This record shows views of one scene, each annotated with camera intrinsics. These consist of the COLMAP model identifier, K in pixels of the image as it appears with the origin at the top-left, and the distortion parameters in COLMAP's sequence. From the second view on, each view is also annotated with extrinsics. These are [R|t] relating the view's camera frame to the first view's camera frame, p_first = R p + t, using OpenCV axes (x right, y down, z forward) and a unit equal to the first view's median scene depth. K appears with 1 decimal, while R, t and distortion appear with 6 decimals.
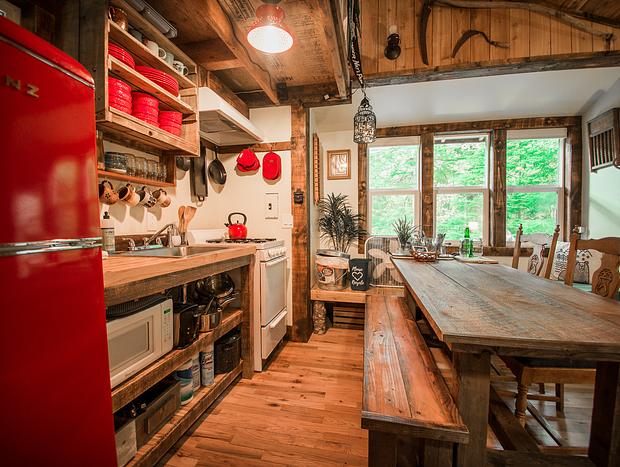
lens RADIAL K [[287.9, 0, 310.1], [0, 287.9, 236.2], [0, 0, 1]] dist [-0.000560, -0.016411]
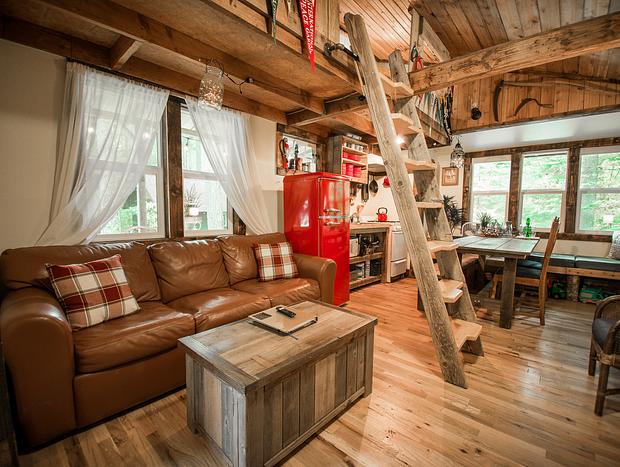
lens RADIAL K [[287.9, 0, 310.1], [0, 287.9, 236.2], [0, 0, 1]] dist [-0.000560, -0.016411]
pose [[0.874416, 0.055001, -0.482050, 0.280673], [-0.036750, 0.998208, 0.047231, 0.040055], [0.483784, -0.023584, 0.874870, -0.998823]]
